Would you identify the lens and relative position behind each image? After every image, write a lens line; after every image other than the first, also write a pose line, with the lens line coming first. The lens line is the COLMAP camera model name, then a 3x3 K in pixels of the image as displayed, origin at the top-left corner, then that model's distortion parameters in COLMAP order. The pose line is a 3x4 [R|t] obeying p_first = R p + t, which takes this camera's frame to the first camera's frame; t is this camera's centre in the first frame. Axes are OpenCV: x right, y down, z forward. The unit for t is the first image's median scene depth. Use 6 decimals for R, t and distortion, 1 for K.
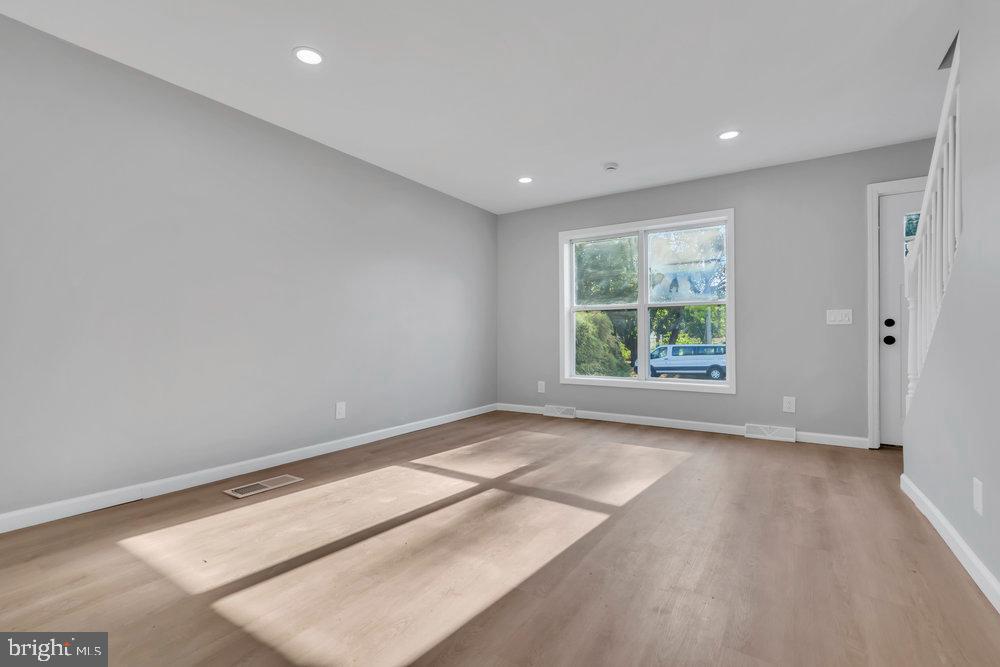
lens RADIAL K [[460.3, 0, 502.3], [0, 460.3, 344.5], [0, 0, 1]] dist [-0.010885, 0.001674]
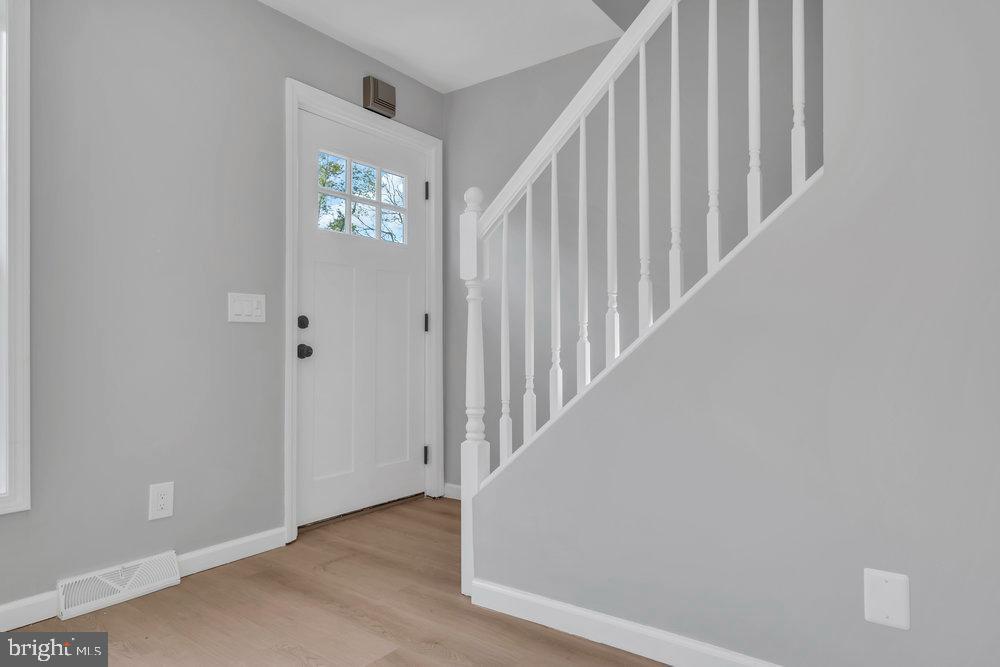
lens RADIAL K [[602.9, 0, 499.4], [0, 602.9, 336.5], [0, 0, 1]] dist [0.006083, -0.000825]
pose [[0.060327, 0.013010, 0.998094, 0.075456], [0.018704, 0.999725, -0.014162, -0.013255], [-0.998003, 0.019523, 0.060067, 0.726299]]
